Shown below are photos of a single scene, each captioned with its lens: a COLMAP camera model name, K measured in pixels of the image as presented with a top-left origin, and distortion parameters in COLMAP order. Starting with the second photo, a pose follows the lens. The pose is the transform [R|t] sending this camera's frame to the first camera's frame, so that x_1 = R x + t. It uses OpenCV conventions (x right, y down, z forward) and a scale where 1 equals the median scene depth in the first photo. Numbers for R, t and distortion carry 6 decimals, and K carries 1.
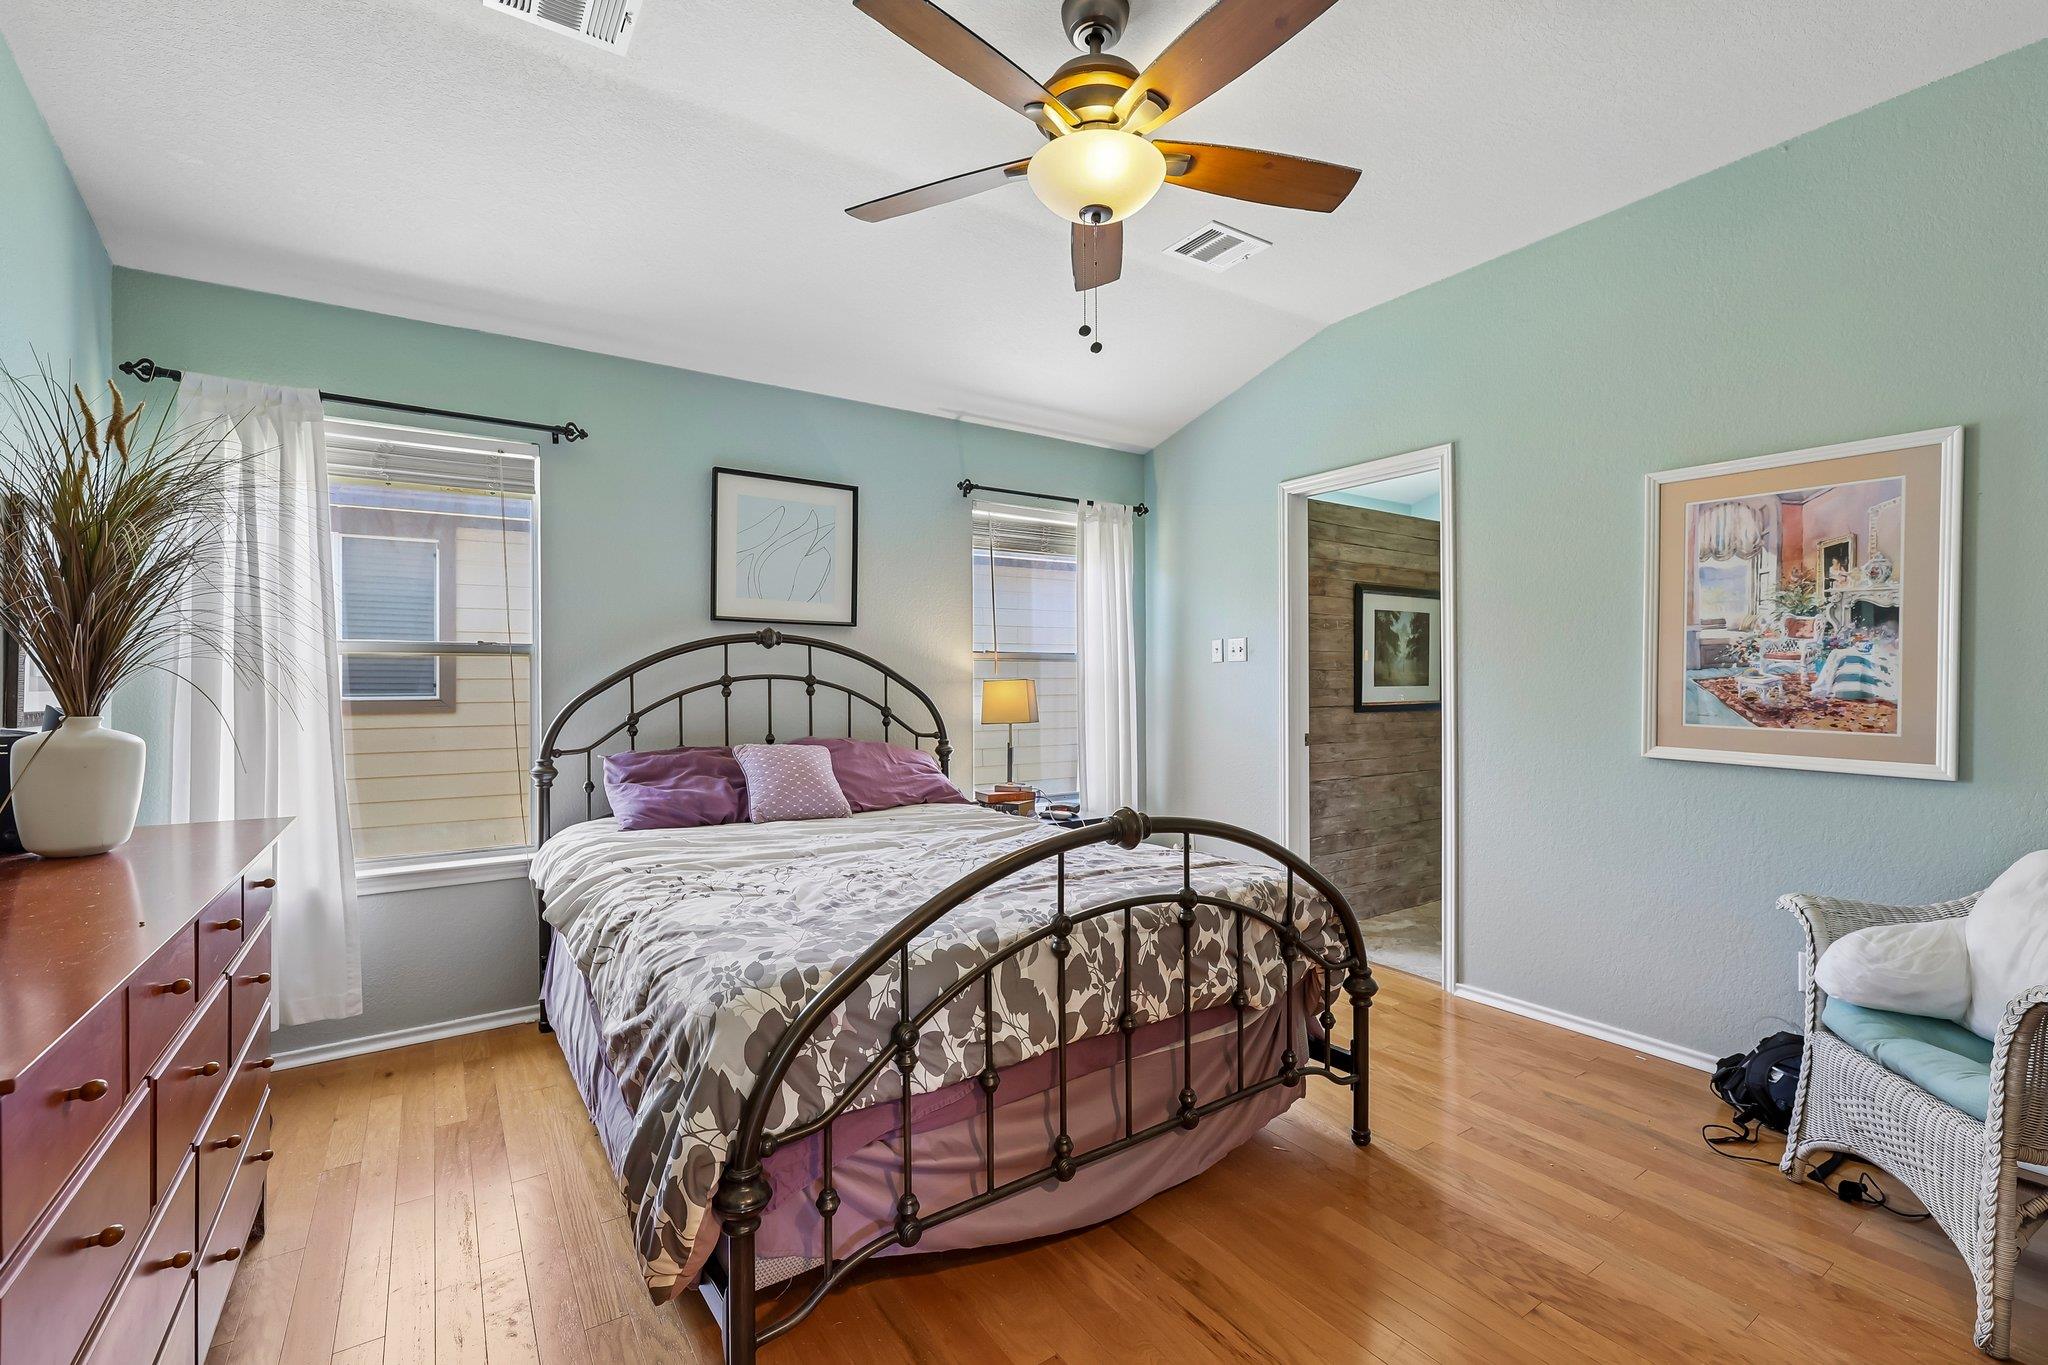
lens RADIAL K [[880.0, 0, 1034.3], [0, 880.0, 677.4], [0, 0, 1]] dist [-0.002188, 0.000353]
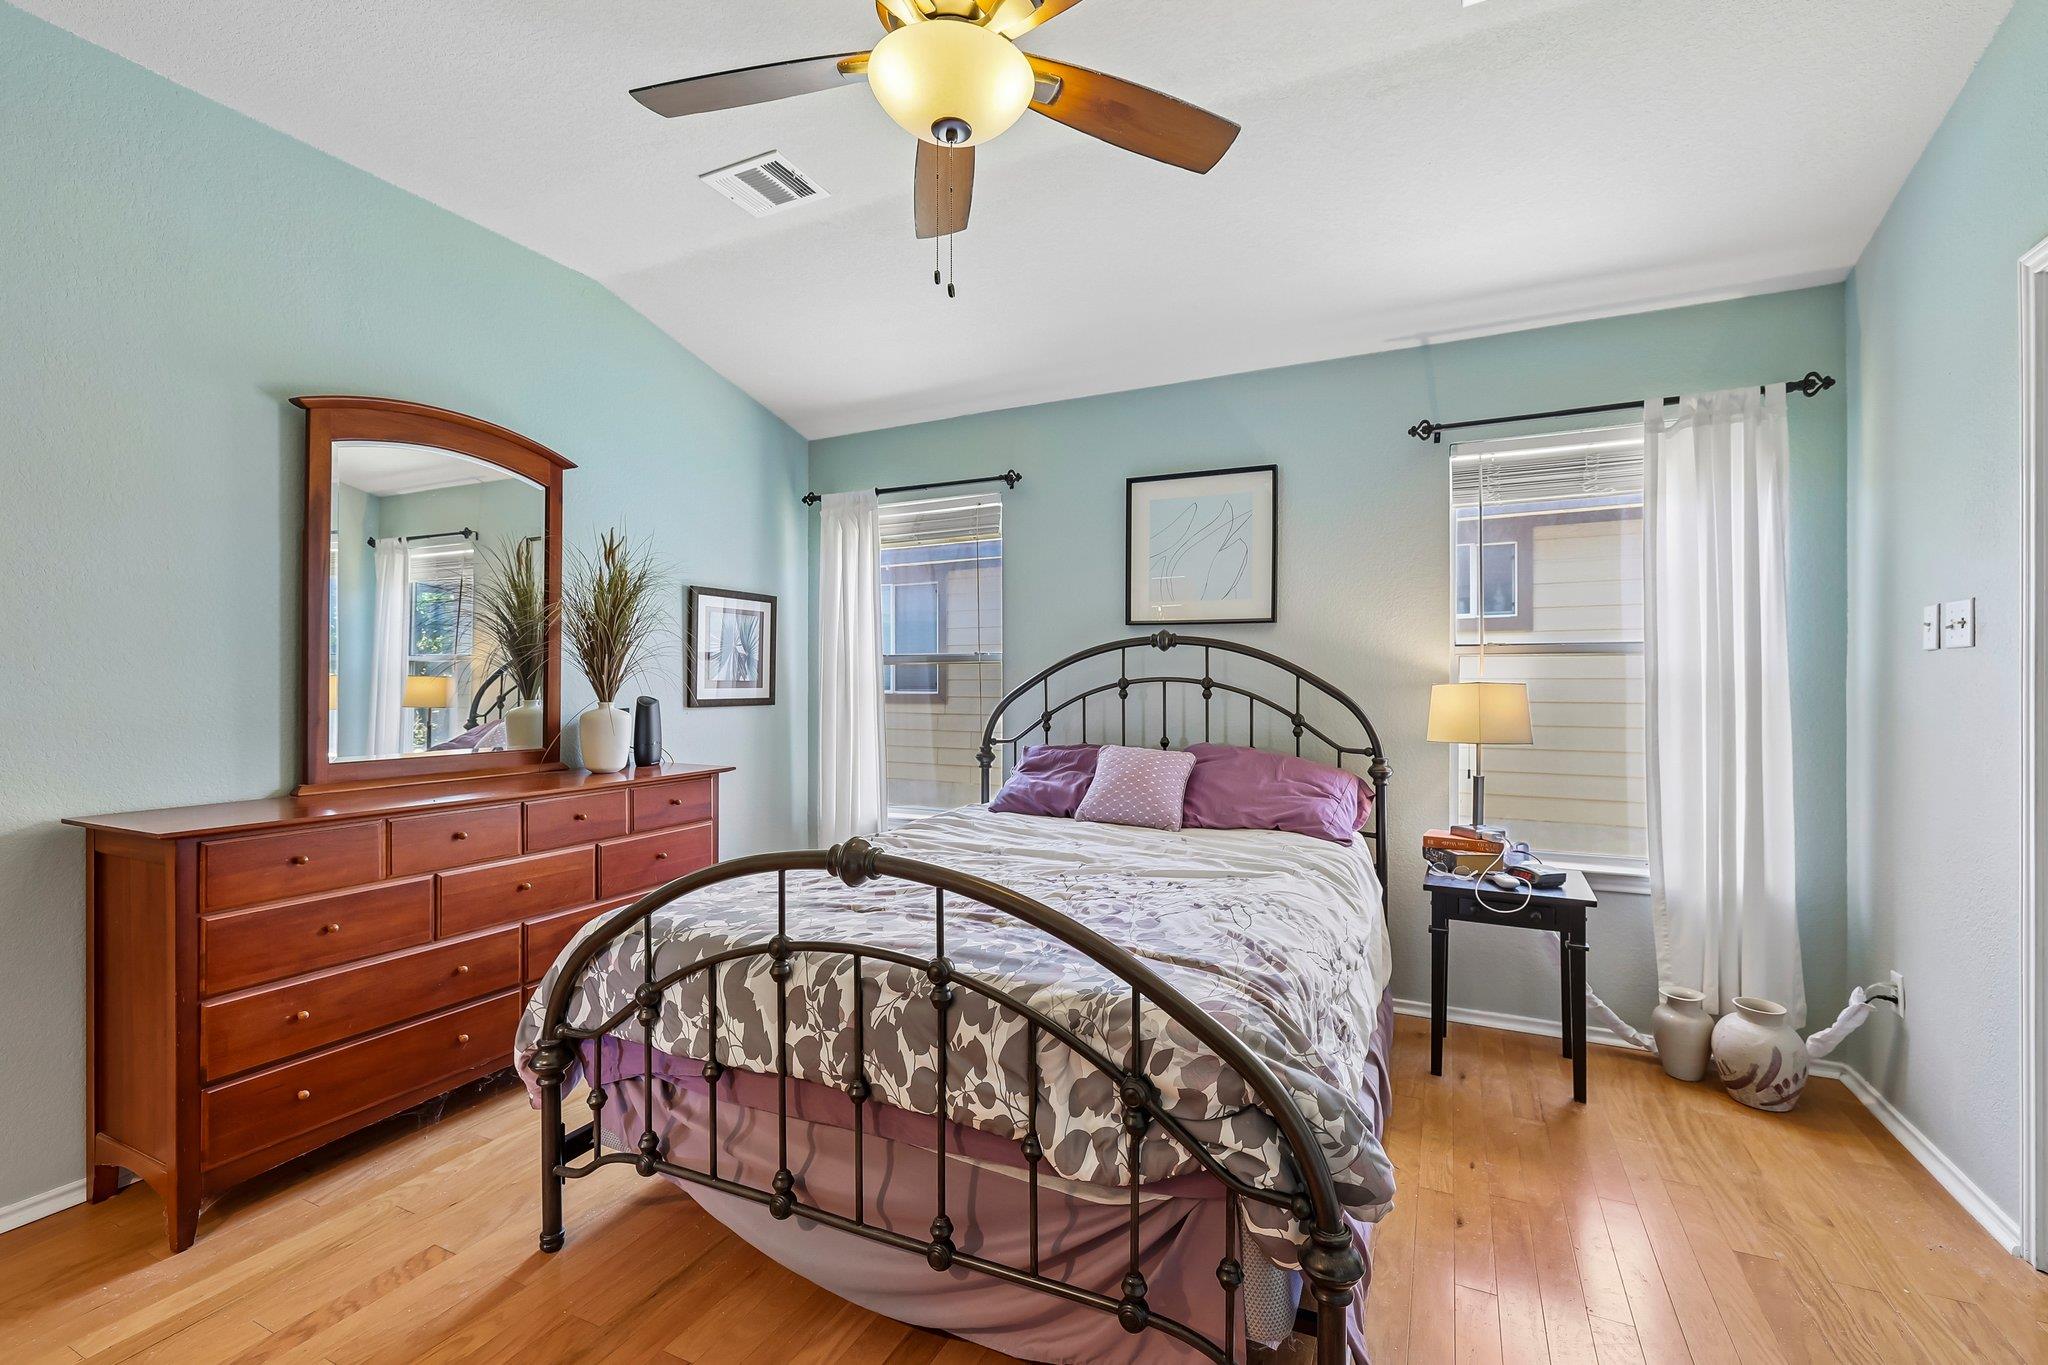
lens RADIAL K [[880.0, 0, 1032.2], [0, 880.0, 681.7], [0, 0, 1]] dist [-0.002188, 0.000353]
pose [[0.502097, 0.003562, -0.864804, 0.578826], [0.003160, 0.999977, 0.005954, -0.005324], [0.864805, -0.005722, 0.502074, 0.447329]]
